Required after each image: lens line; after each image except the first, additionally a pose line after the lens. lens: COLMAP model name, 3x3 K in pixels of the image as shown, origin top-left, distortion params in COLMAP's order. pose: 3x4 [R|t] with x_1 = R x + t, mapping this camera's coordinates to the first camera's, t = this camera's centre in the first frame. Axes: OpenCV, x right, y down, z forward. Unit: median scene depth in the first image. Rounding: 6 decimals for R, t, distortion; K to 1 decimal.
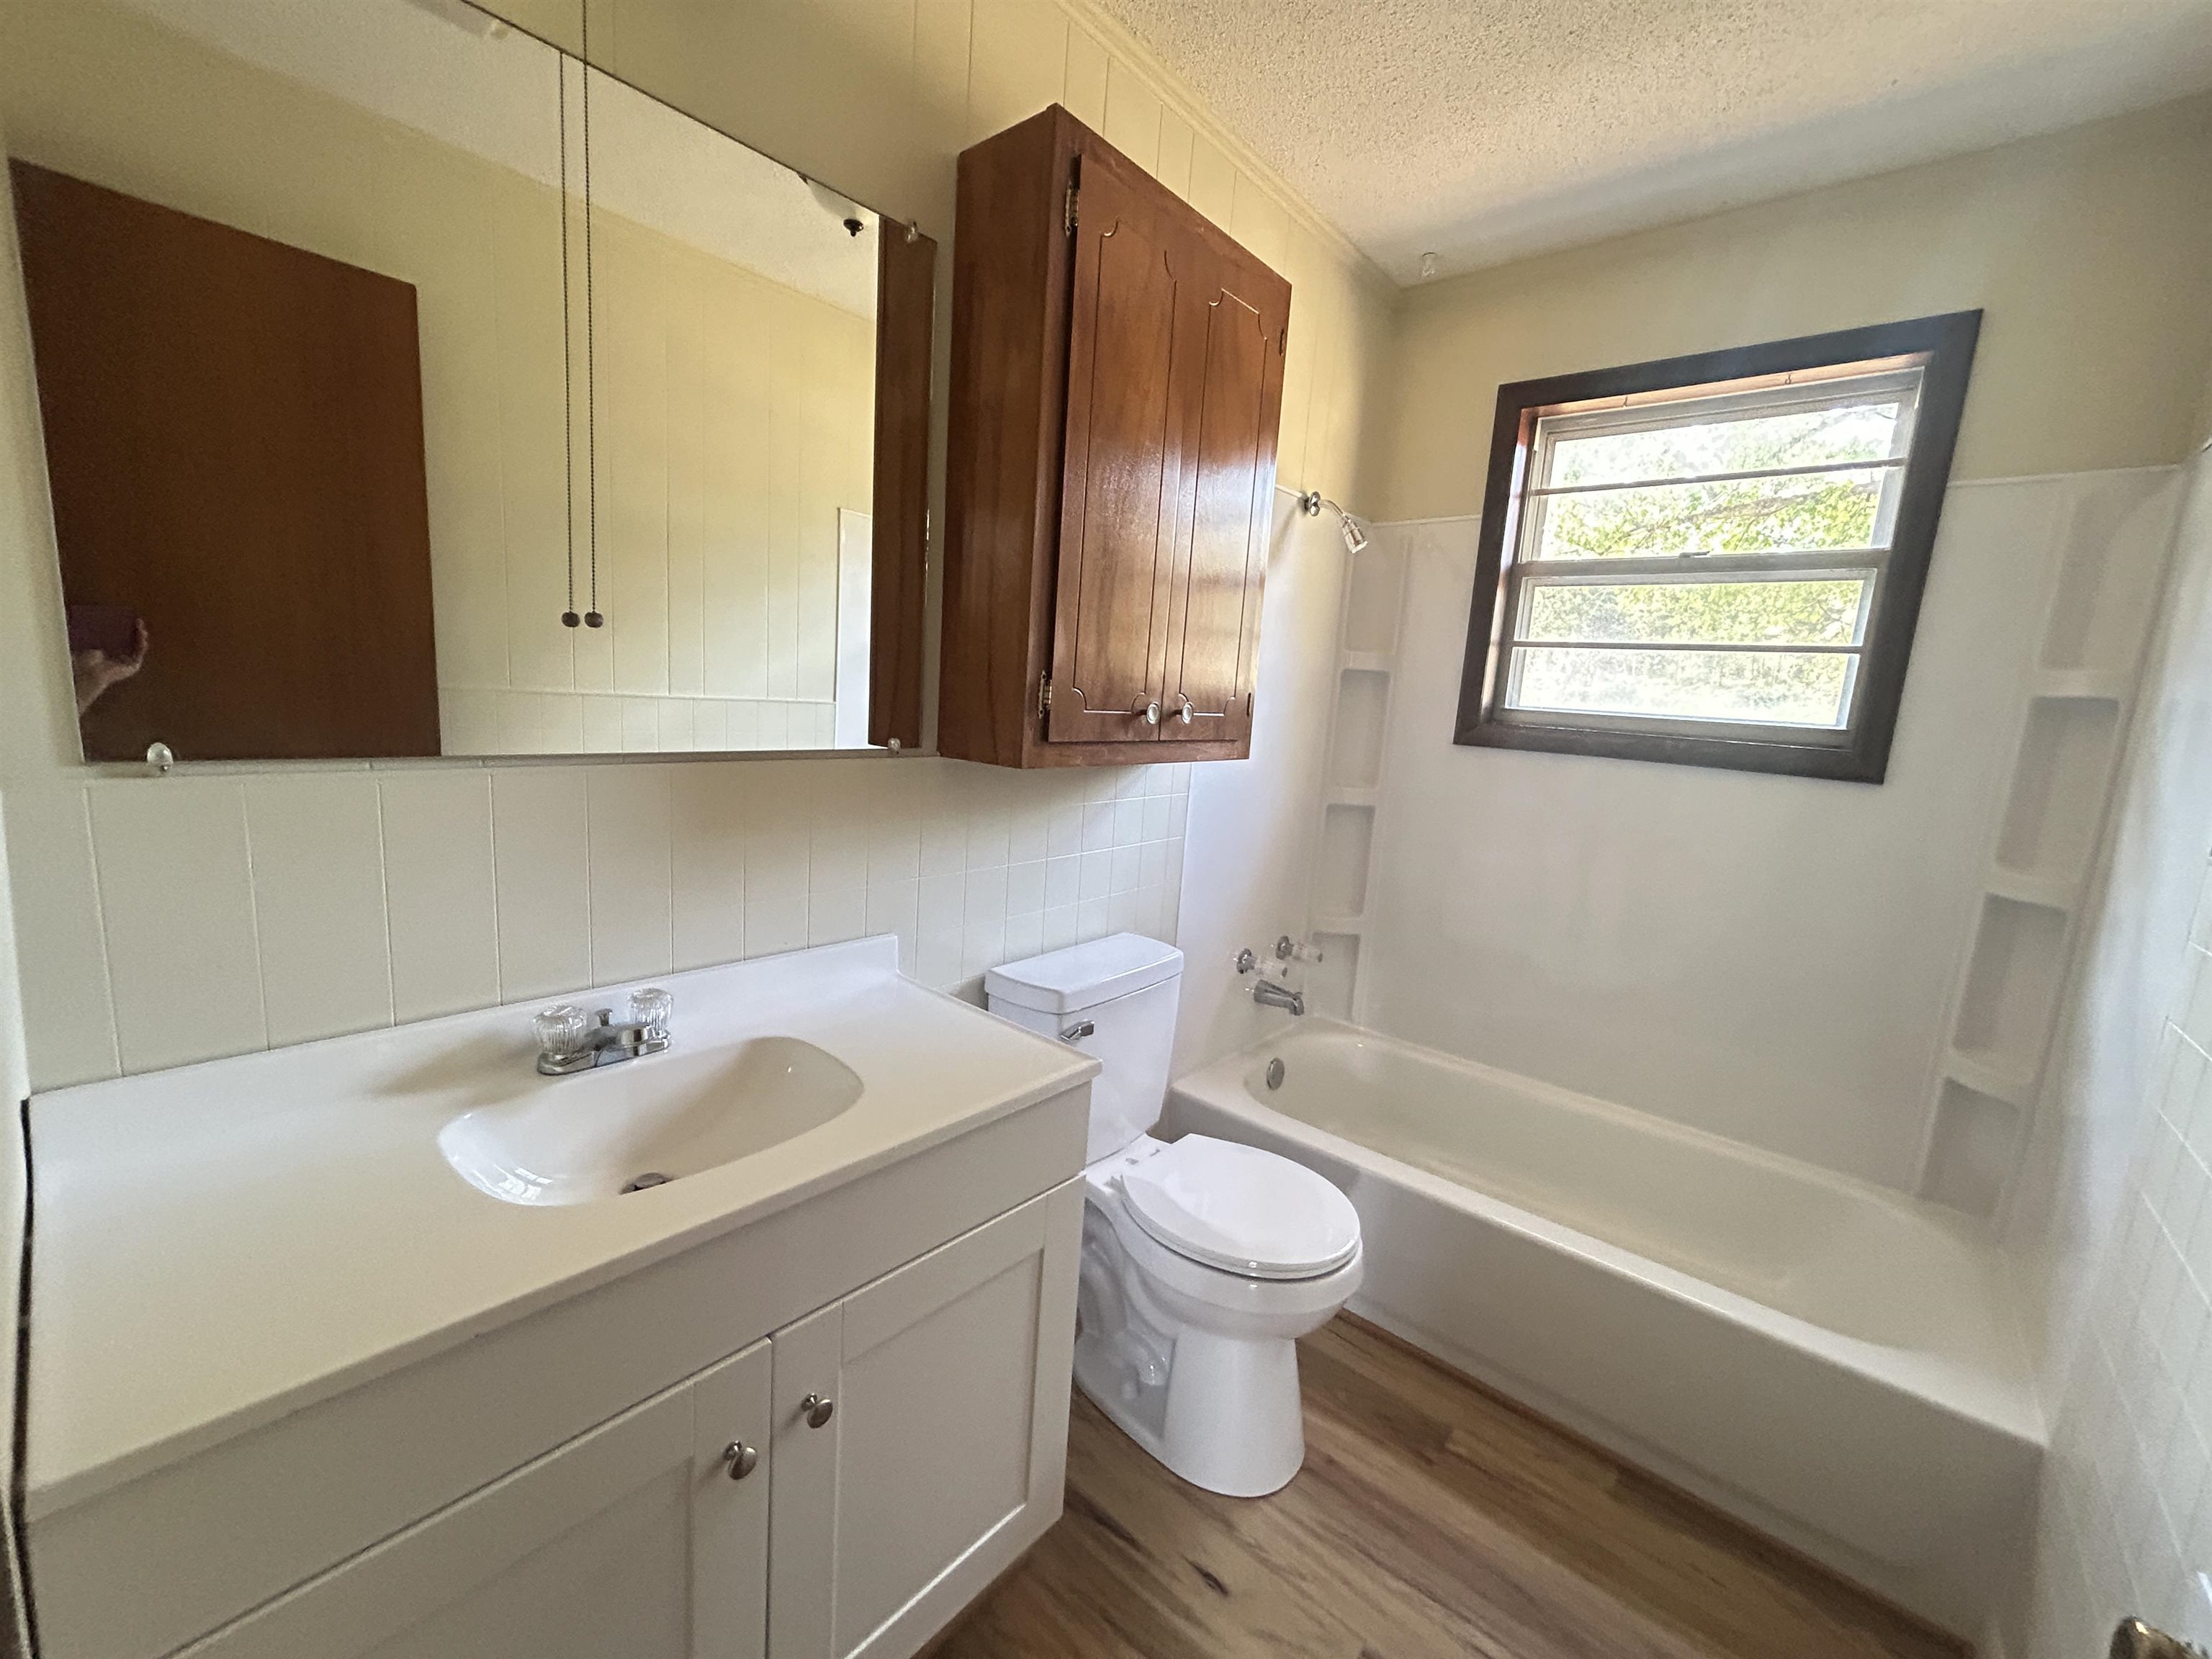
lens RADIAL K [[898.1, 0, 1109.4], [0, 898.1, 830.4], [0, 0, 1]] dist [0.003523, -0.001570]
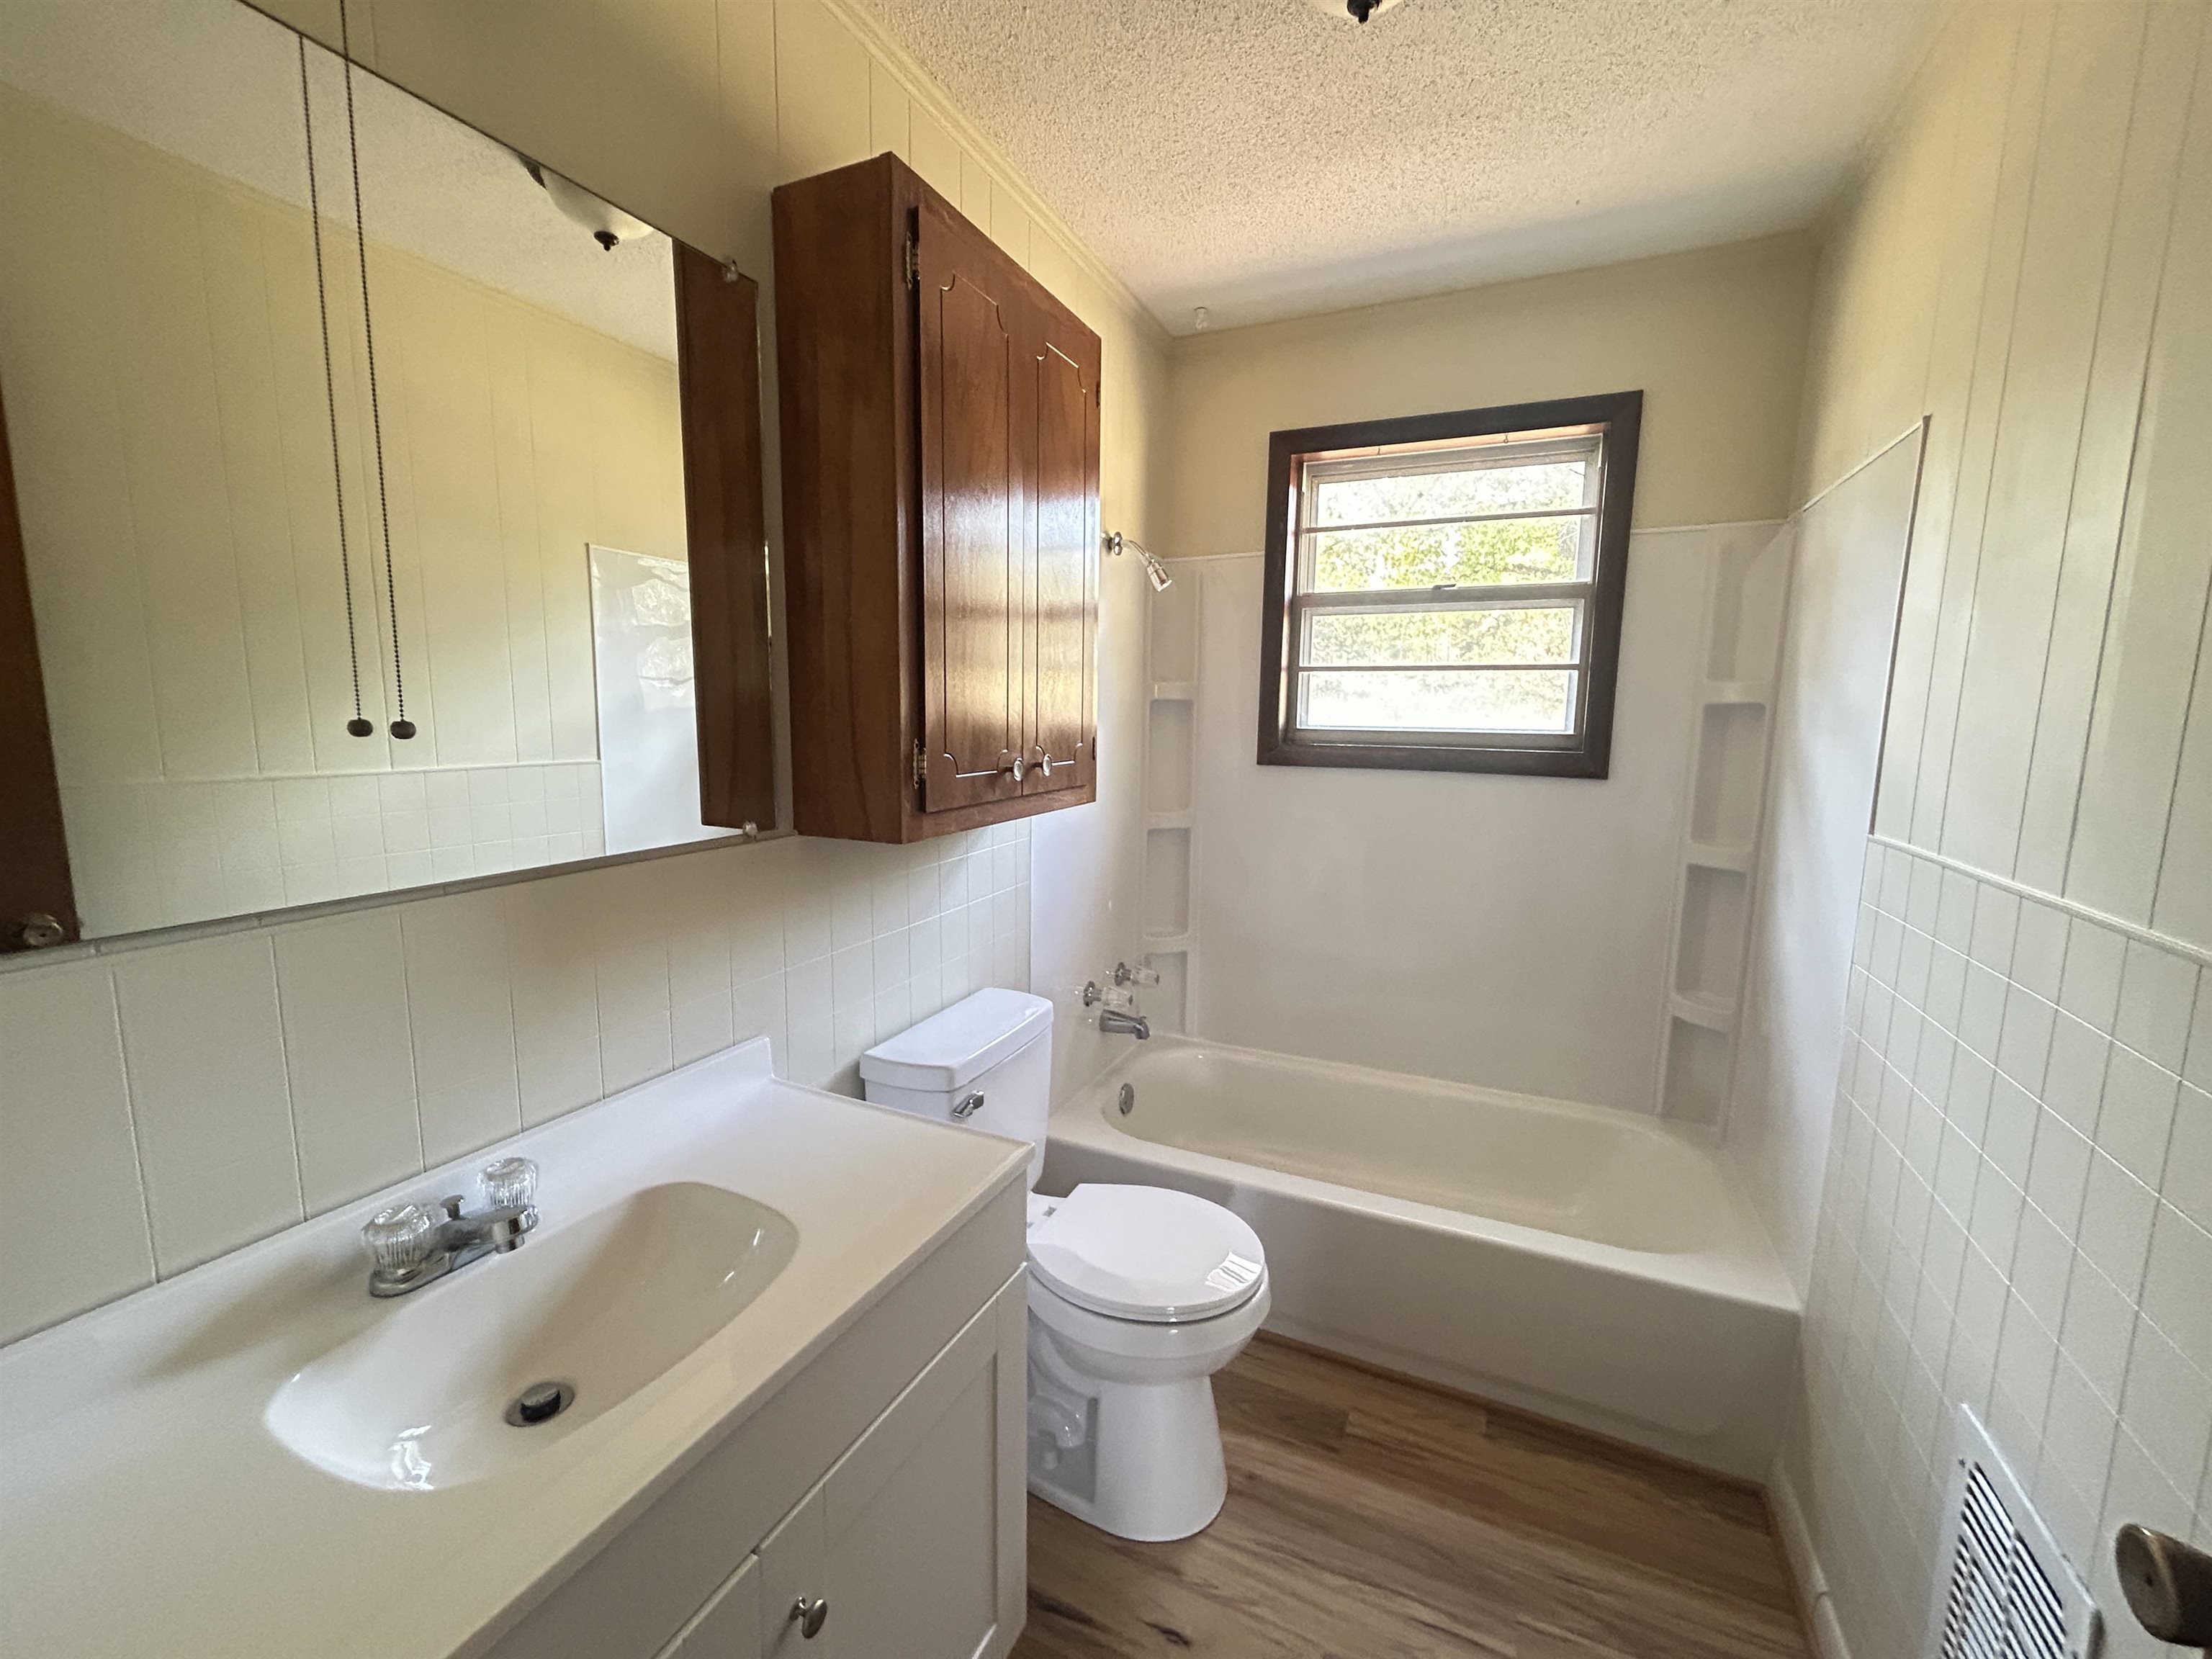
lens RADIAL K [[898.1, 0, 1107.0], [0, 898.1, 827.0], [0, 0, 1]] dist [0.003523, -0.001570]
pose [[0.959686, -0.088377, 0.266818, -0.122812], [0.091623, 0.995794, 0.000285, -0.058343], [-0.265721, 0.024173, 0.963747, 0.028600]]
